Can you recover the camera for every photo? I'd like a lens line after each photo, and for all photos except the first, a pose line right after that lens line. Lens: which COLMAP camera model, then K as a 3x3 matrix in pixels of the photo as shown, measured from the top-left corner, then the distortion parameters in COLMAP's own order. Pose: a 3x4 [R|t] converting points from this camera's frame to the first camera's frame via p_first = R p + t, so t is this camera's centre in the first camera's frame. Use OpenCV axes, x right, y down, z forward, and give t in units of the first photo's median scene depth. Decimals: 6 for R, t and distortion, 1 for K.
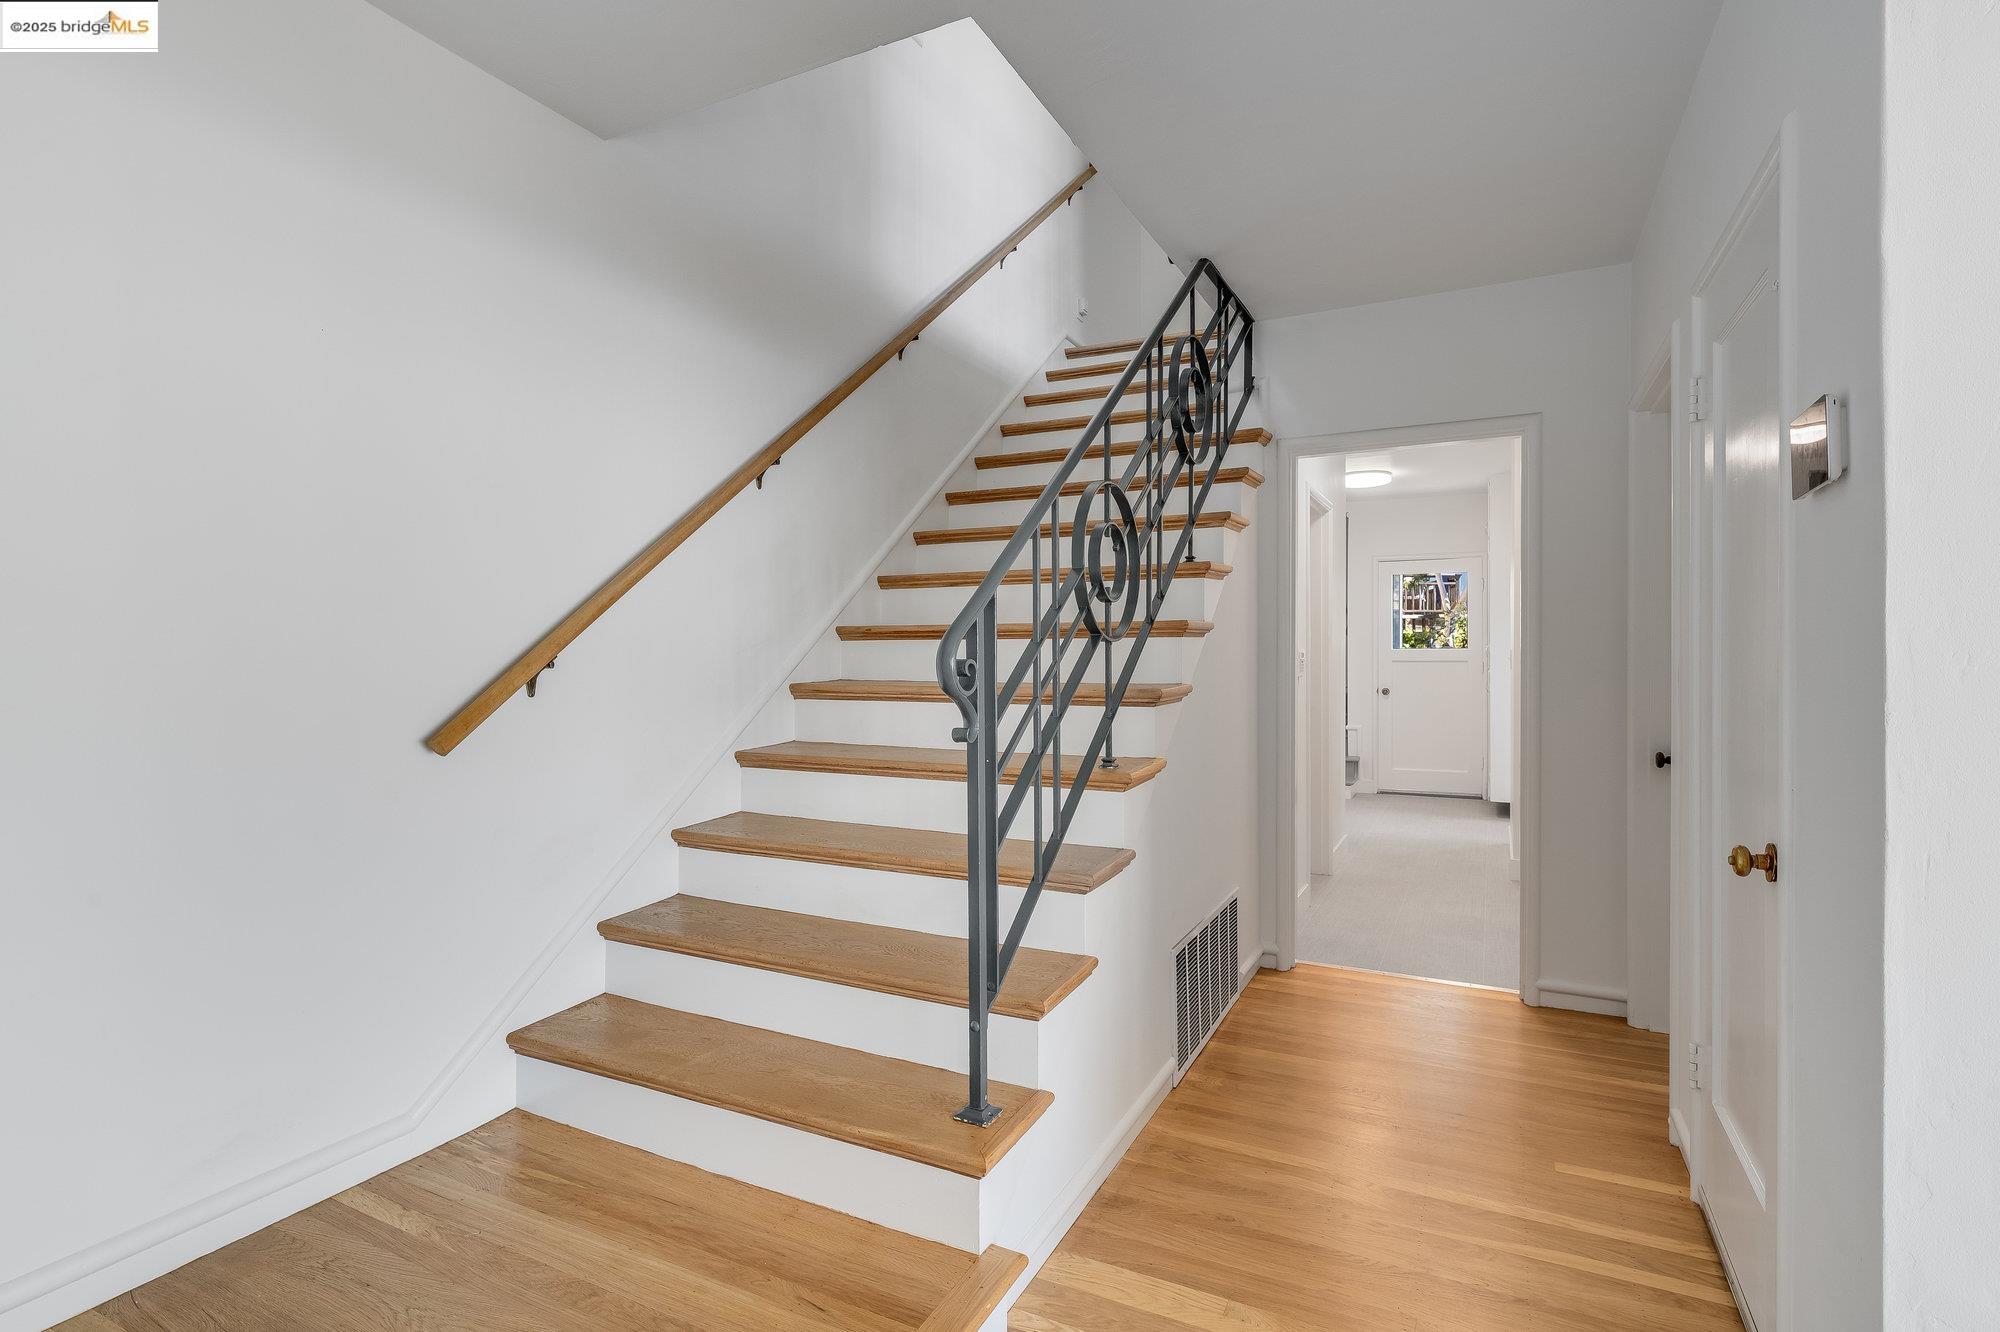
lens RADIAL K [[974.1, 0, 999.9], [0, 974.1, 654.1], [0, 0, 1]] dist [0.000926, 0.000312]
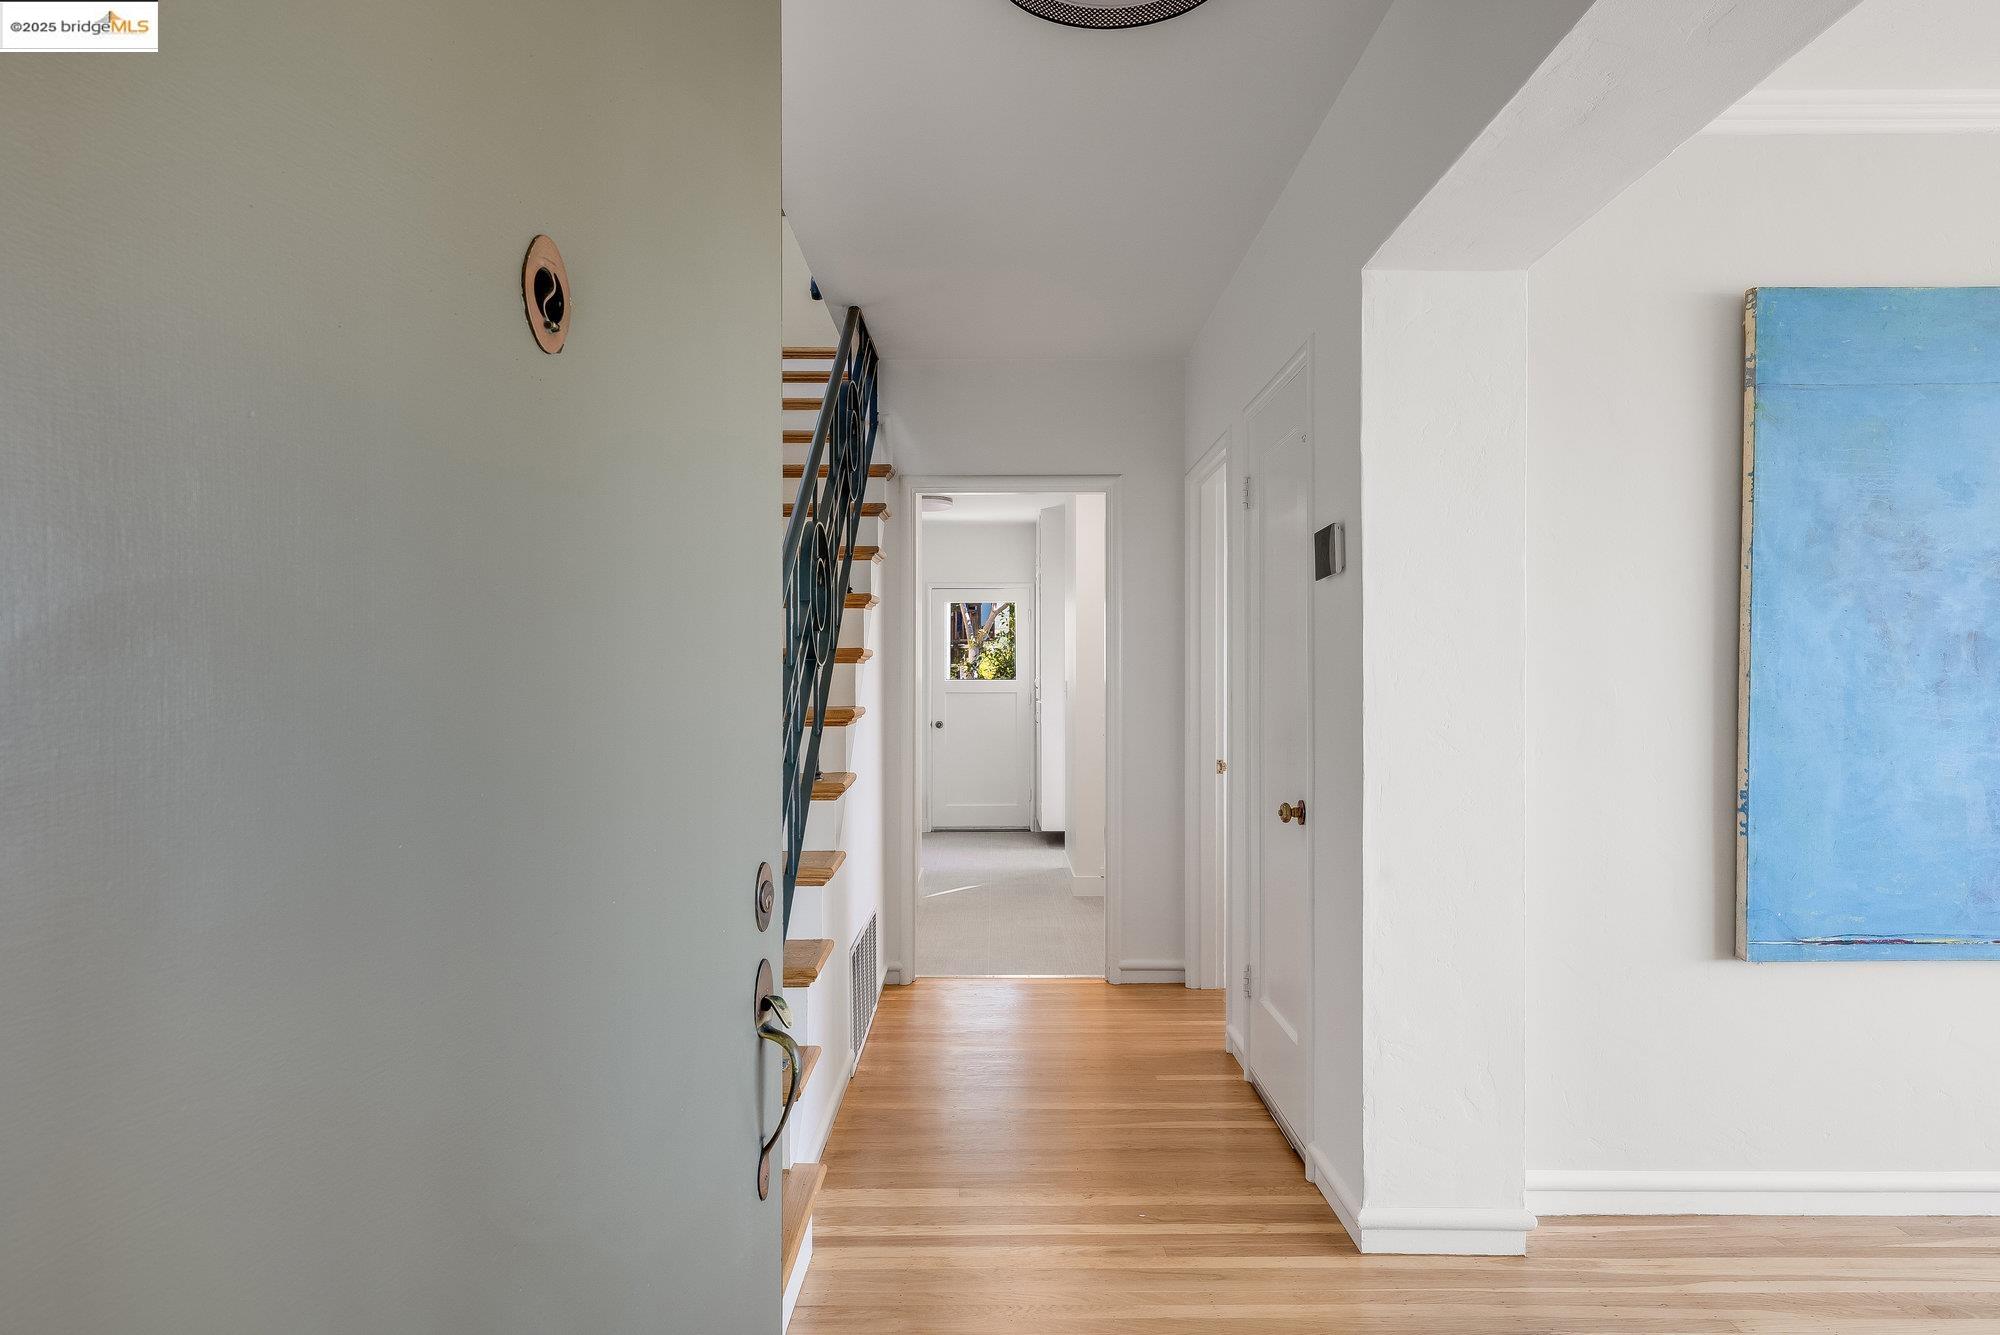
lens RADIAL K [[1200.6, 0, 1000.0], [0, 1200.6, 667.5], [0, 0, 1]] dist [-0.000217, 0.000104]
pose [[0.892841, 0.010894, 0.450241, -0.230404], [-0.002947, 0.999827, -0.018348, 0.010308], [-0.450363, 0.015055, 0.892719, -0.226346]]
